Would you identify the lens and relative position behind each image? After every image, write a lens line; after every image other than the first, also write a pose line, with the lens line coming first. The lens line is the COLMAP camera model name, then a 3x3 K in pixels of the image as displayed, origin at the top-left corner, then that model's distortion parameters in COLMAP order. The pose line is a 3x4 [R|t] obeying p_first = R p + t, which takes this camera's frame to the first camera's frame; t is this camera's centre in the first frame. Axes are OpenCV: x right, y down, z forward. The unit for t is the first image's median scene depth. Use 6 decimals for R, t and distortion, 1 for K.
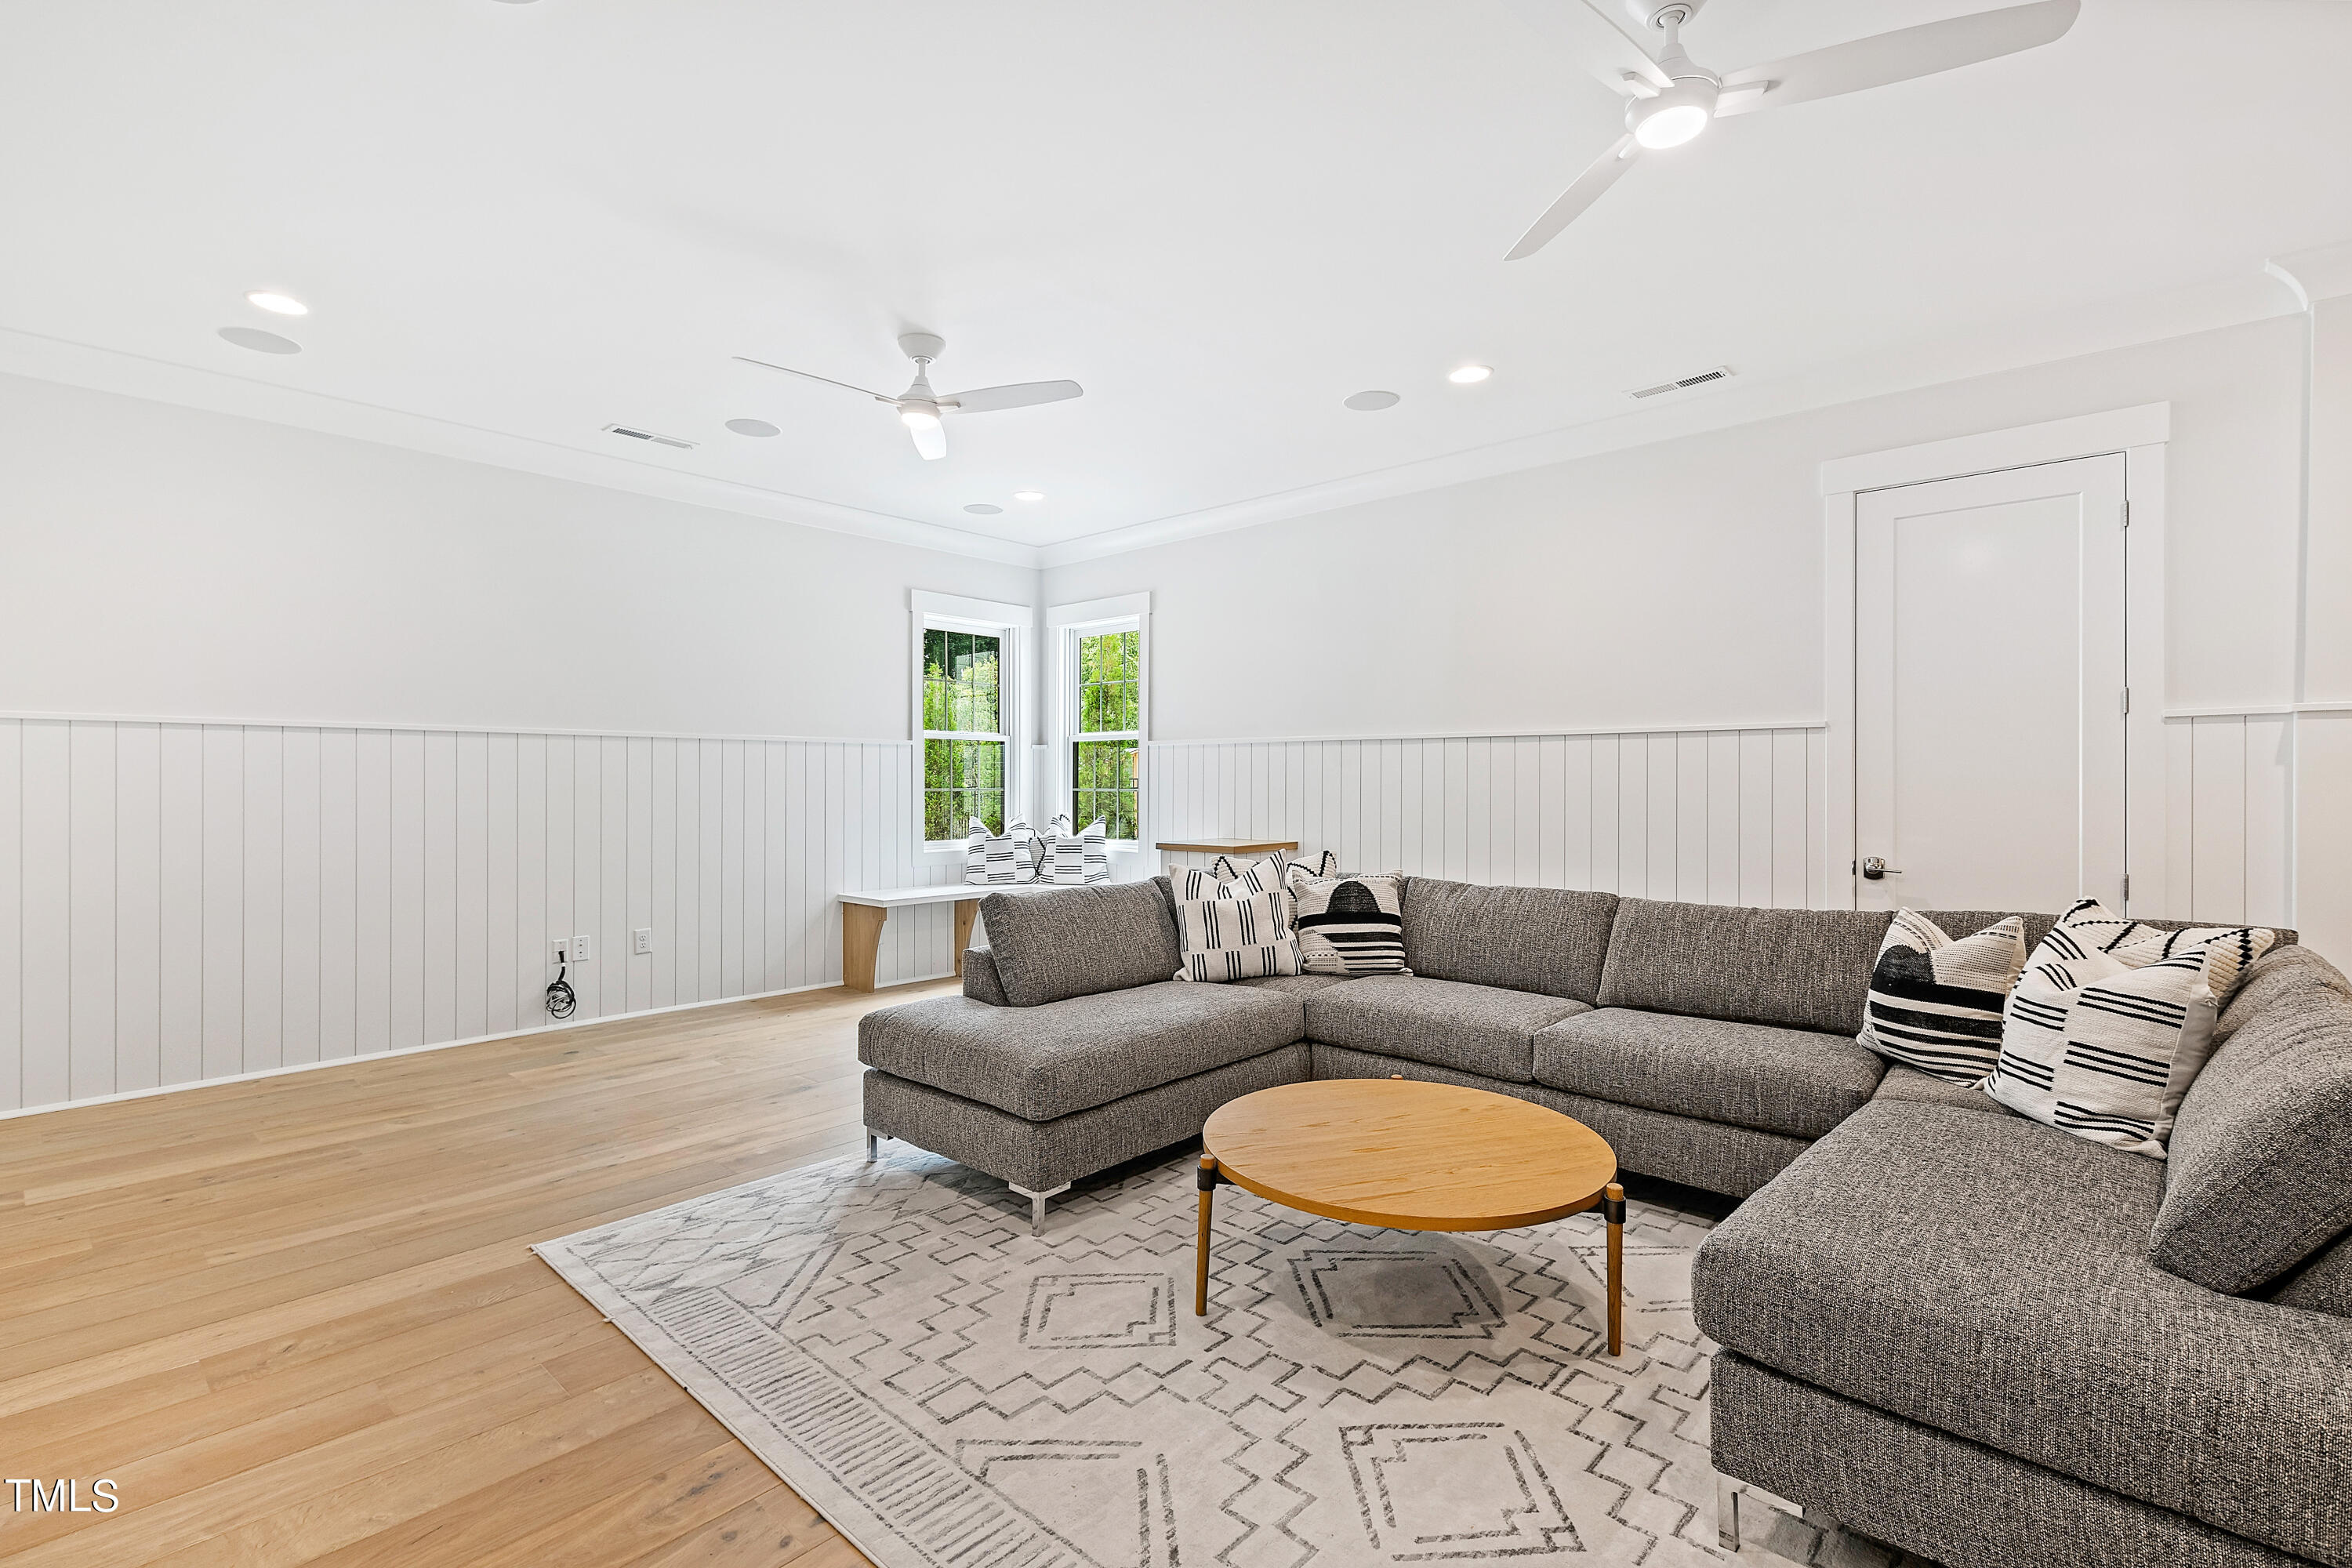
lens RADIAL K [[1083.8, 0, 1171.6], [0, 1083.8, 778.1], [0, 0, 1]] dist [0.010133, -0.001135]
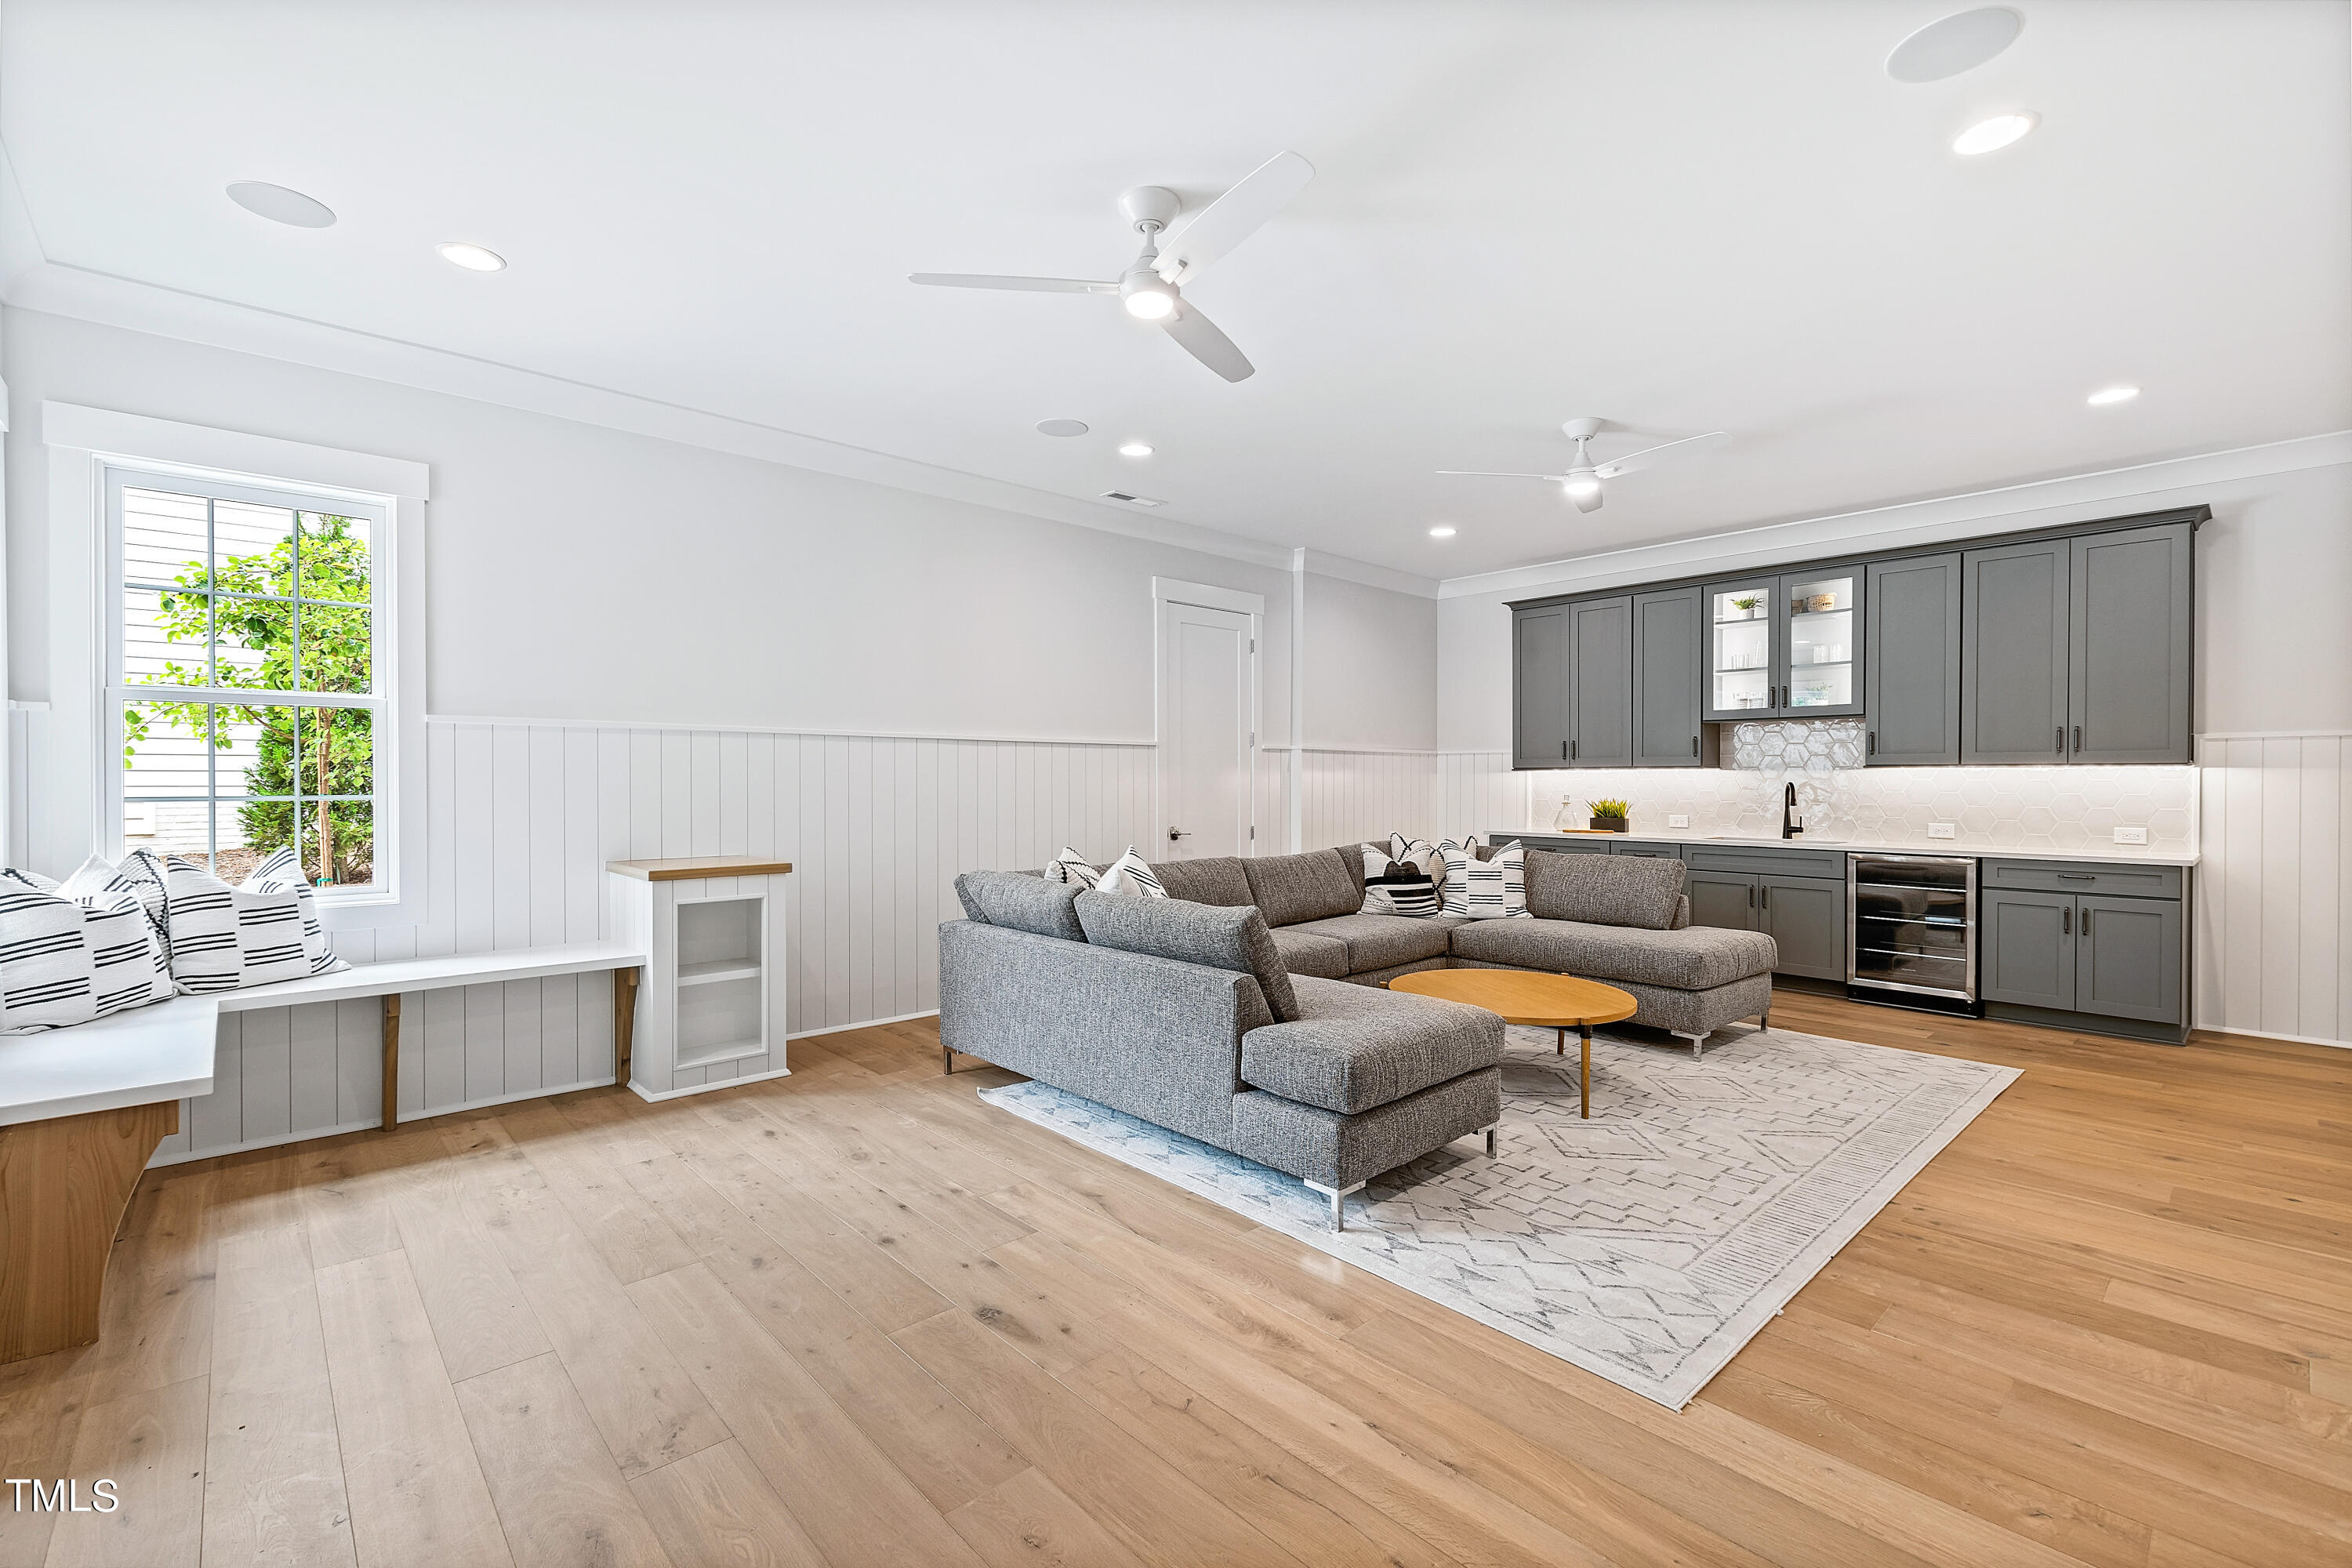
lens RADIAL K [[1025.1, 0, 1171.0], [0, 1025.1, 786.9], [0, 0, 1]] dist [0.007094, -0.000796]
pose [[0.079499, -0.009820, 0.996787, -1.533438], [-0.003371, 0.999943, 0.010120, -0.004762], [-0.996829, -0.004165, 0.079461, 1.505566]]
